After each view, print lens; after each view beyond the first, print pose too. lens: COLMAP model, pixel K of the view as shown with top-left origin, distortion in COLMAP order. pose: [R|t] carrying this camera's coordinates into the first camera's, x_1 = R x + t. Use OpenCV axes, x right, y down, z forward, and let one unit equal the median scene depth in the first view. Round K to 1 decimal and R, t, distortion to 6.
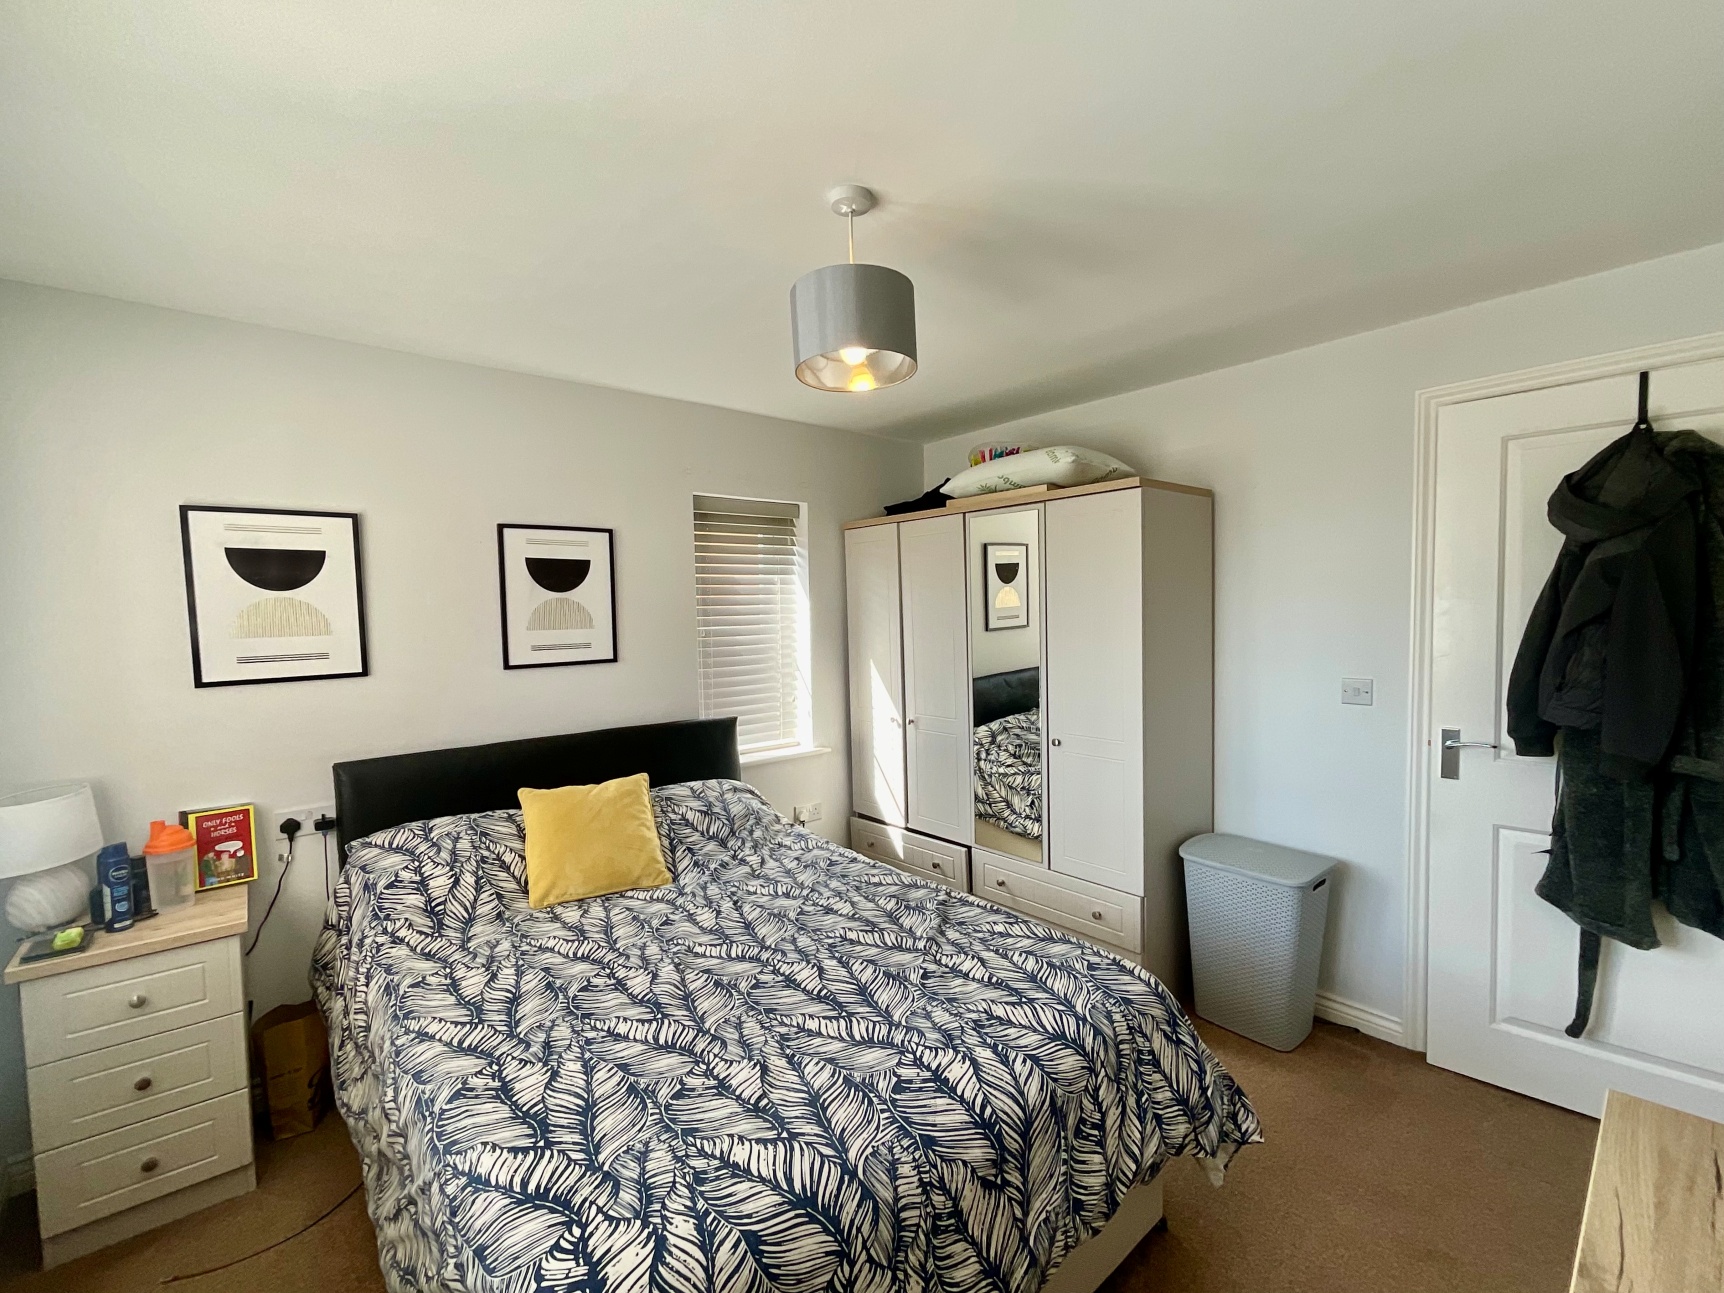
lens RADIAL K [[740.2, 0, 871.1], [0, 740.2, 645.1], [0, 0, 1]] dist [0.000319, 0.000068]
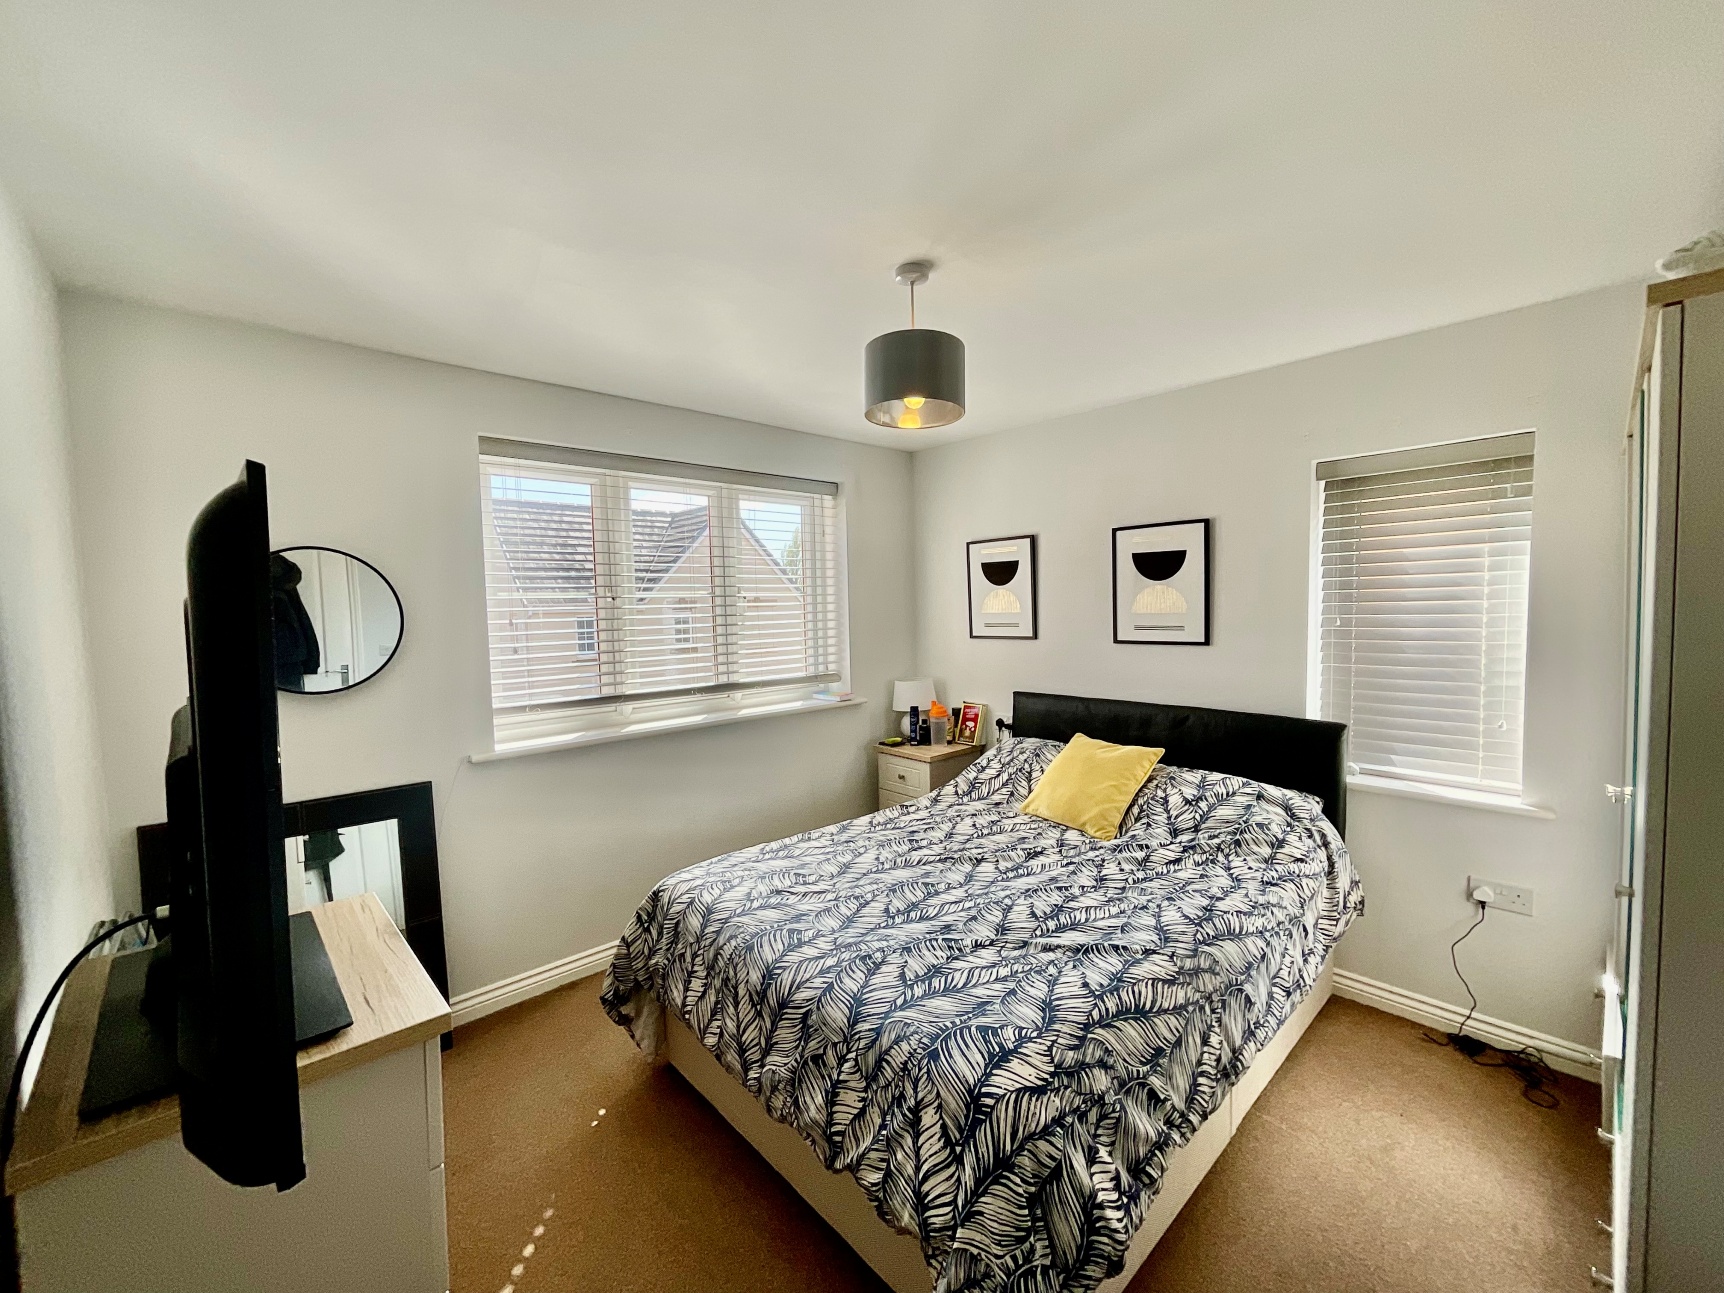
lens RADIAL K [[700.3, 0, 862.3], [0, 700.3, 642.6], [0, 0, 1]] dist [-0.000829, -0.000038]
pose [[0.034847, 0.077204, -0.996406, 0.811793], [-0.027286, 0.996714, 0.076273, -0.056121], [0.999020, 0.024530, 0.036839, 0.615797]]
